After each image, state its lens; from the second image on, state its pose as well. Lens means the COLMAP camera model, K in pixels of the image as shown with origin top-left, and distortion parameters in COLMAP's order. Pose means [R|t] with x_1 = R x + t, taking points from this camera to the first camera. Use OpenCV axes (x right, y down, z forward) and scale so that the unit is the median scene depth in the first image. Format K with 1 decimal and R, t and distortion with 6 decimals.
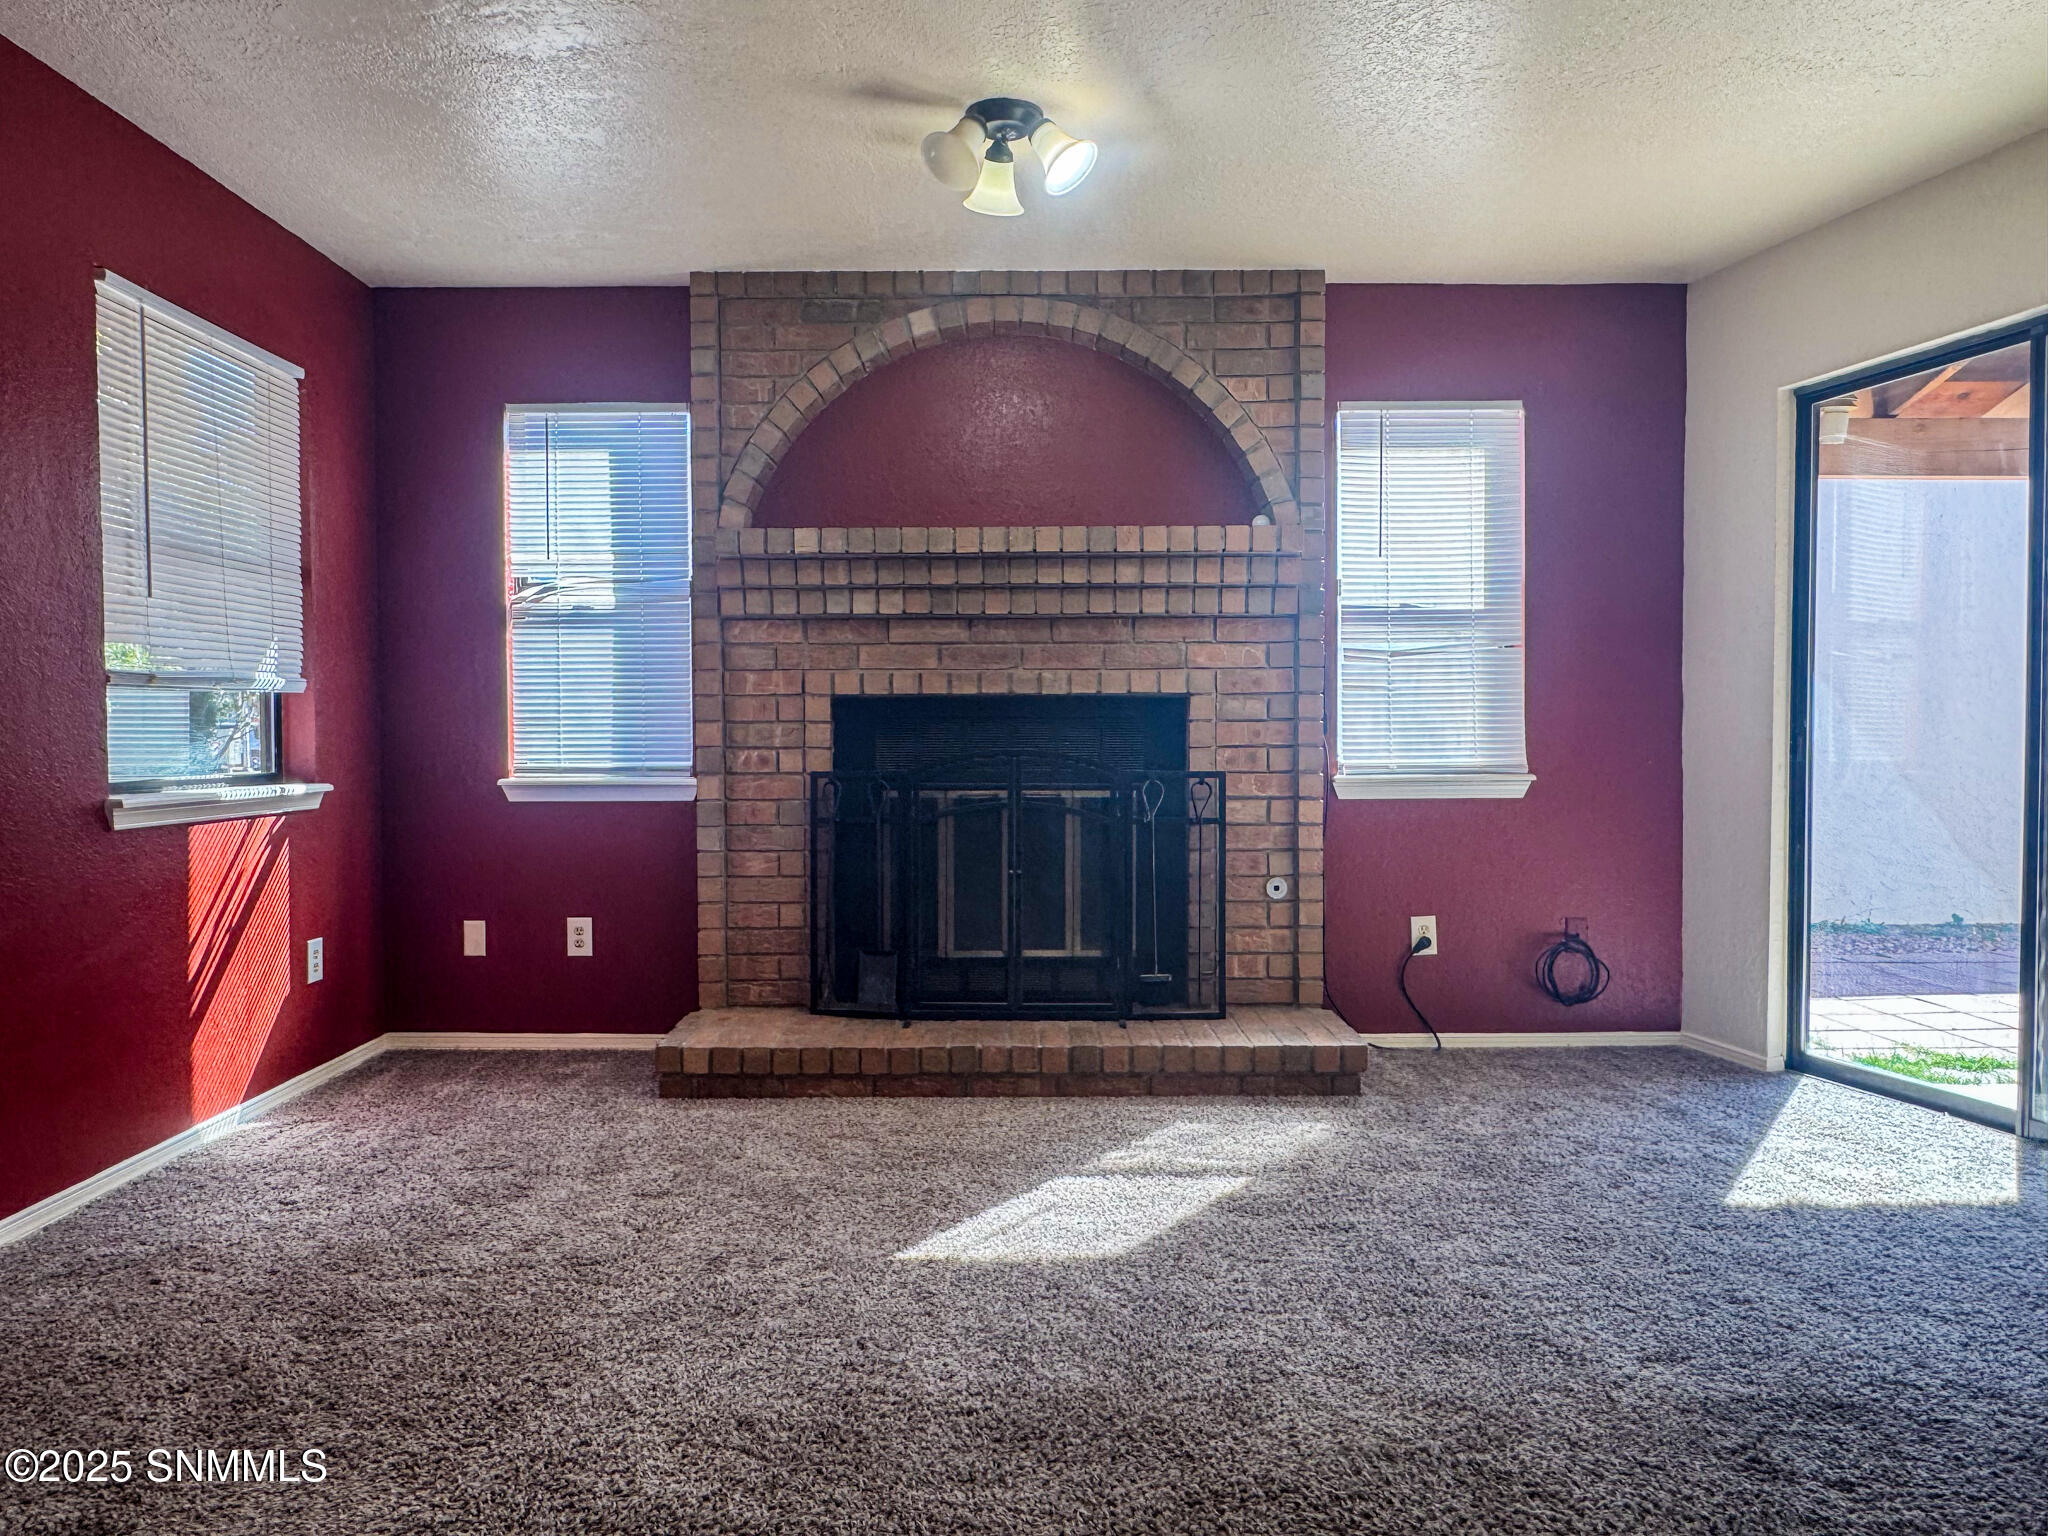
lens RADIAL K [[1372.4, 0, 1019.2], [0, 1372.4, 771.8], [0, 0, 1]] dist [-0.002386, 0.003260]
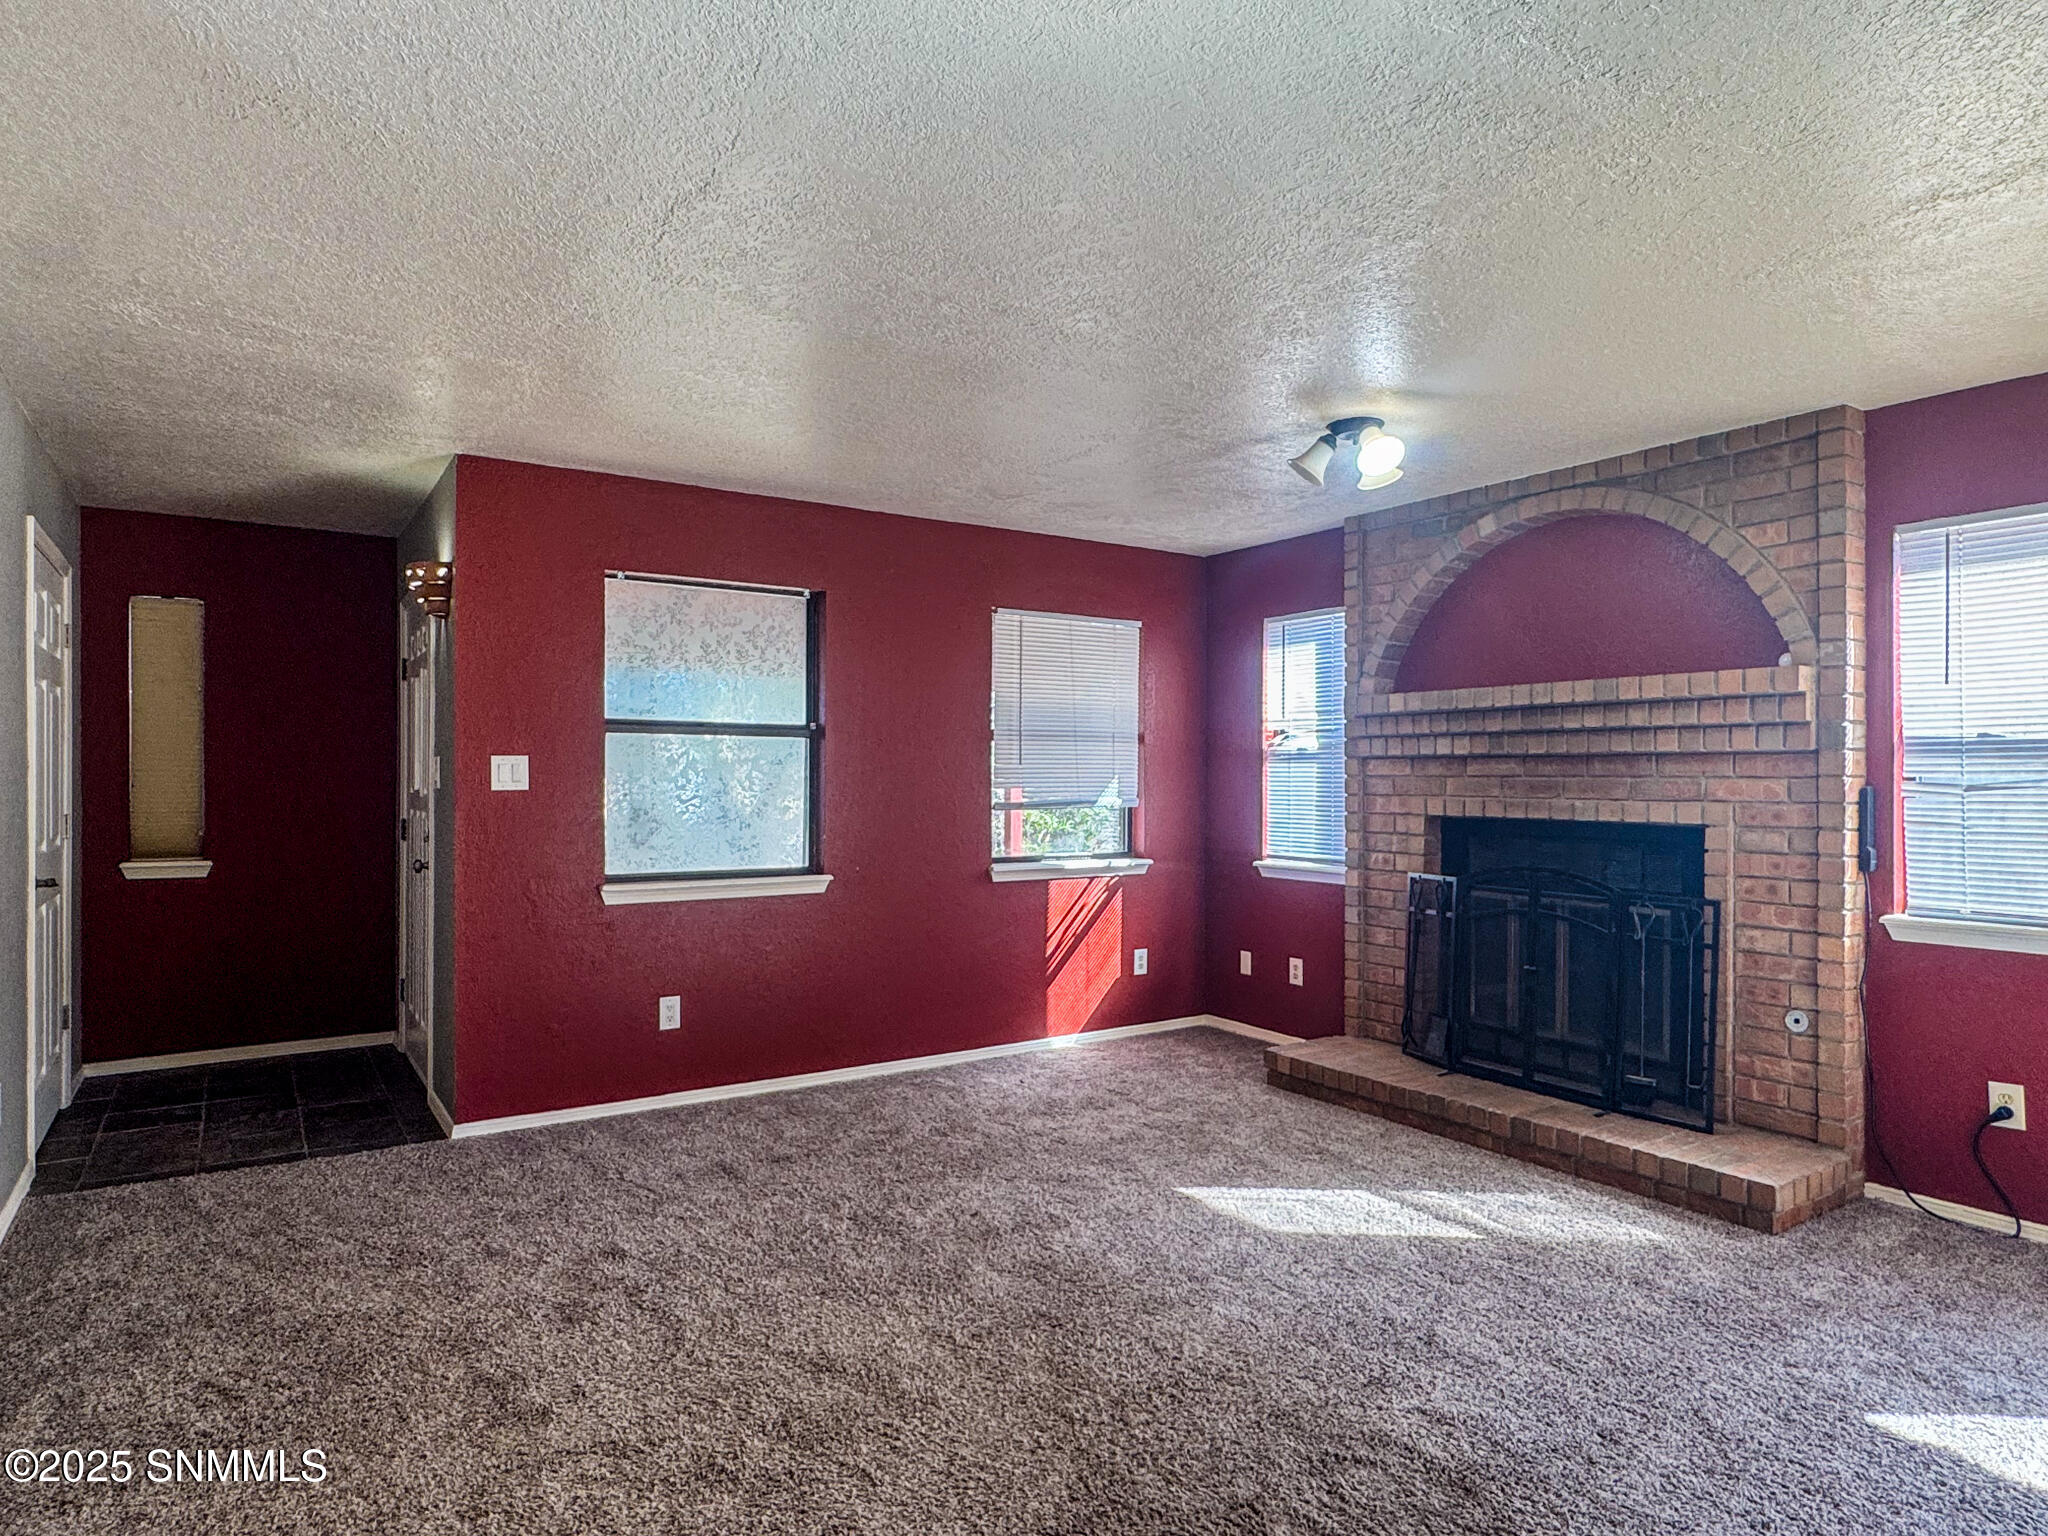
lens RADIAL K [[1191.2, 0, 1014.2], [0, 1191.2, 771.1], [0, 0, 1]] dist [-0.000596, 0.002971]
pose [[0.554010, 0.002337, -0.832507, 0.605885], [-0.029696, 0.999415, -0.016956, -0.067727], [0.831980, 0.034116, 0.553755, 0.030536]]
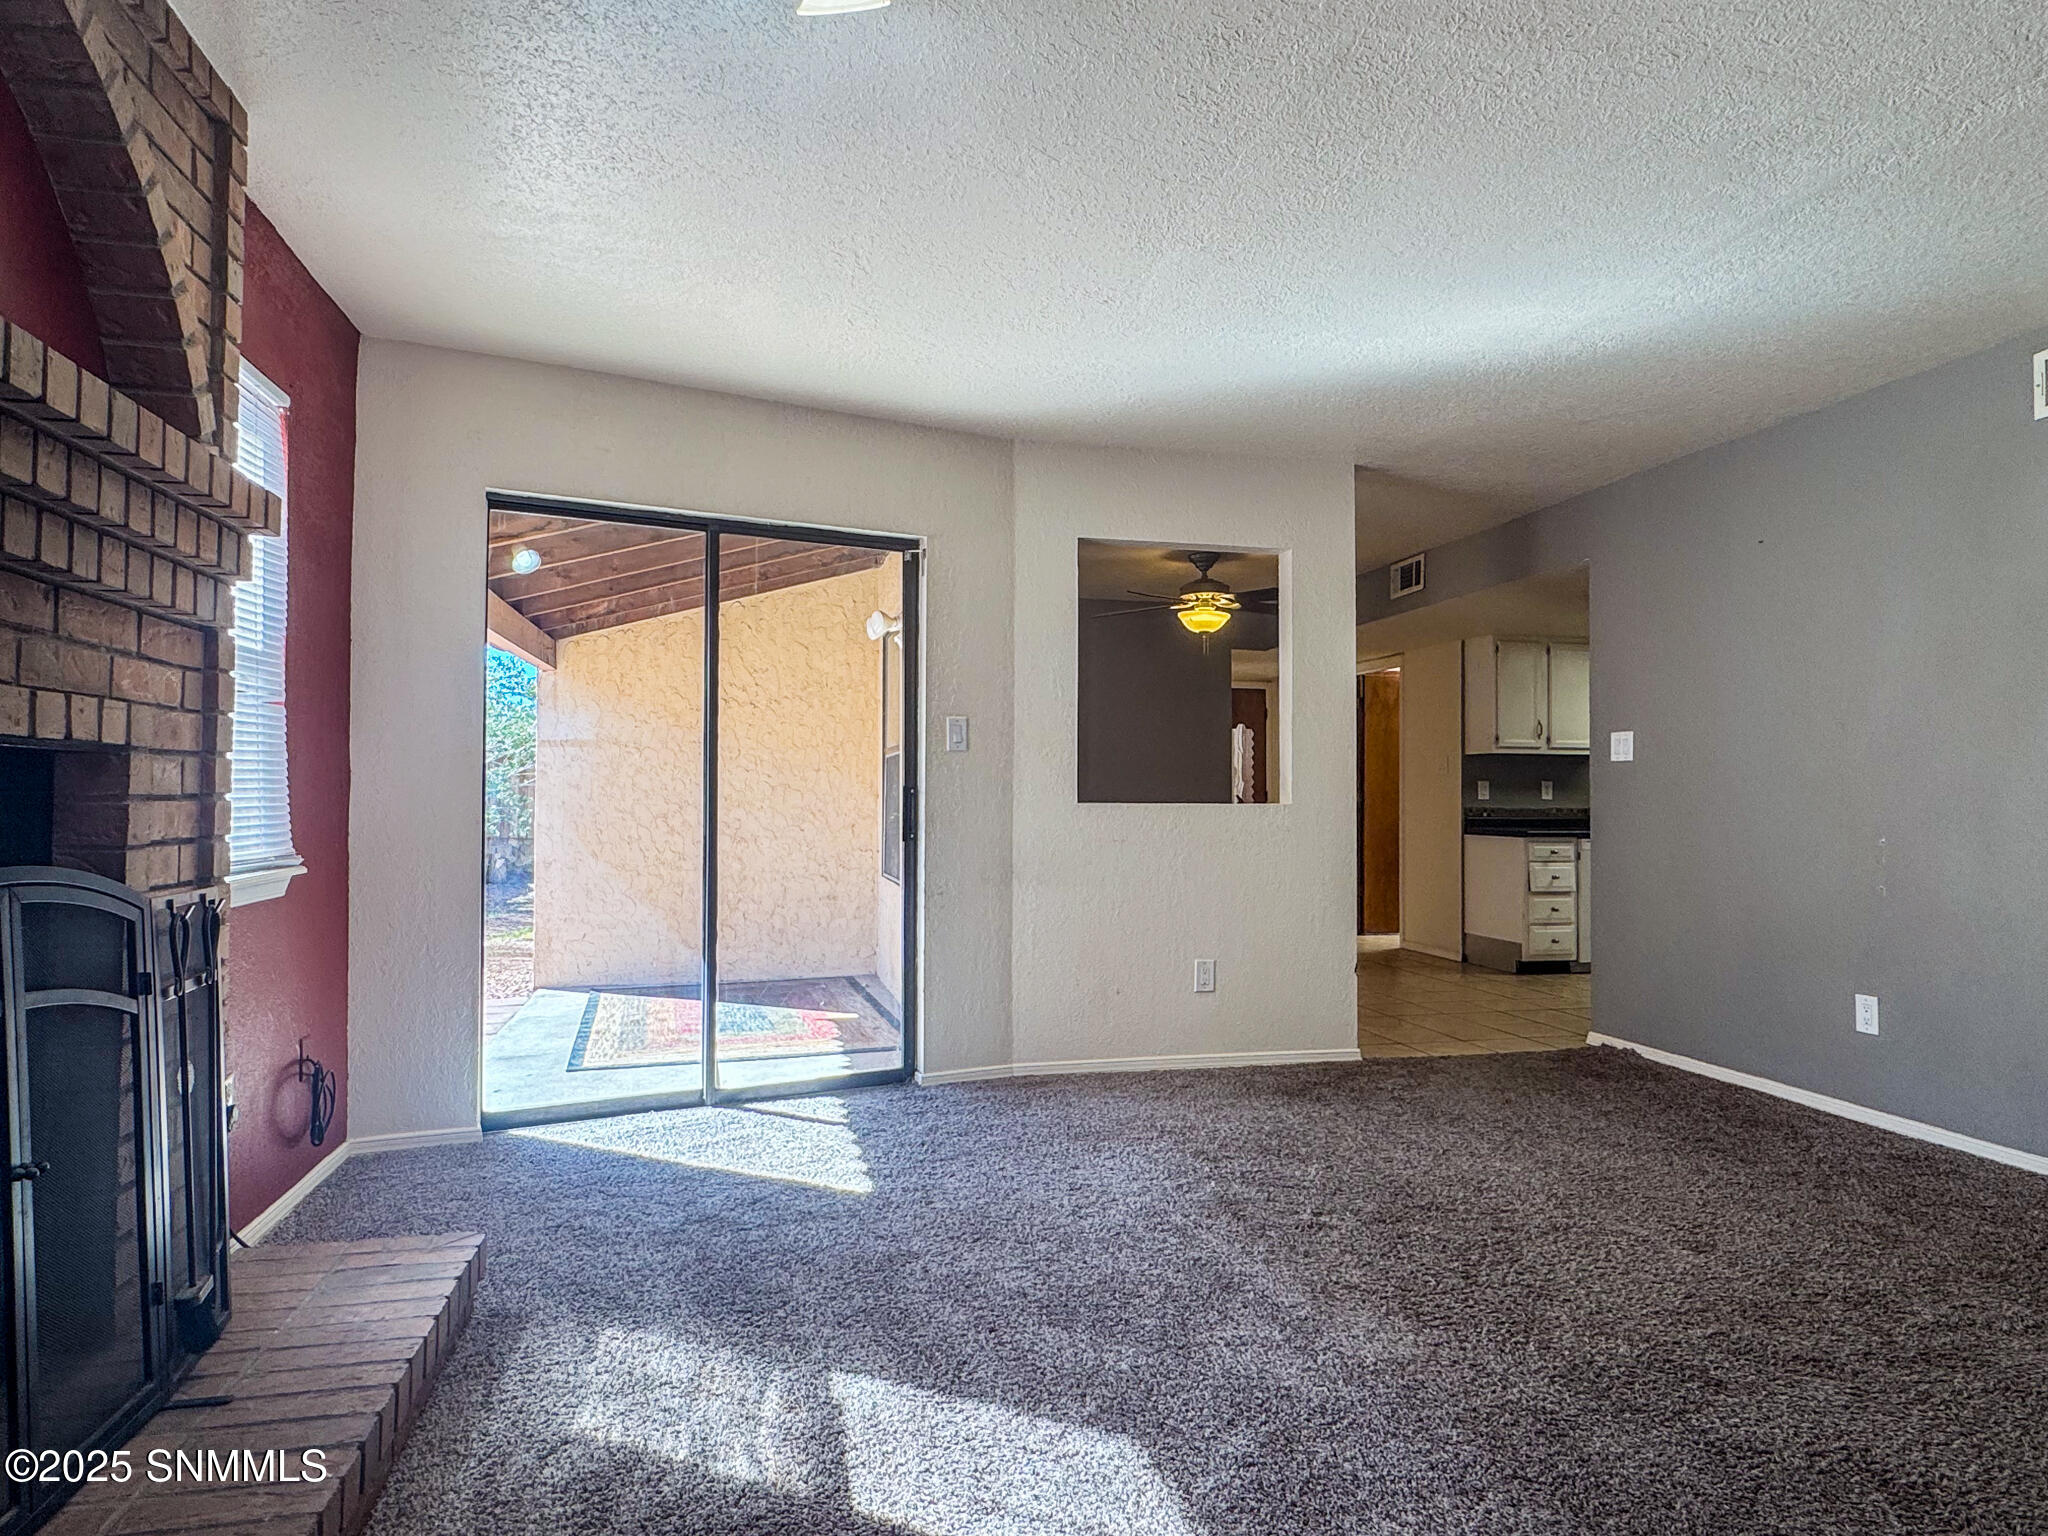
lens RADIAL K [[1191.2, 0, 1033.4], [0, 1191.2, 779.4], [0, 0, 1]] dist [-0.000596, 0.002971]
pose [[-0.233937, 0.018978, 0.972066, -0.400043], [0.020150, 0.999689, -0.014668, -0.027465], [-0.972043, 0.016156, -0.234247, 0.766492]]
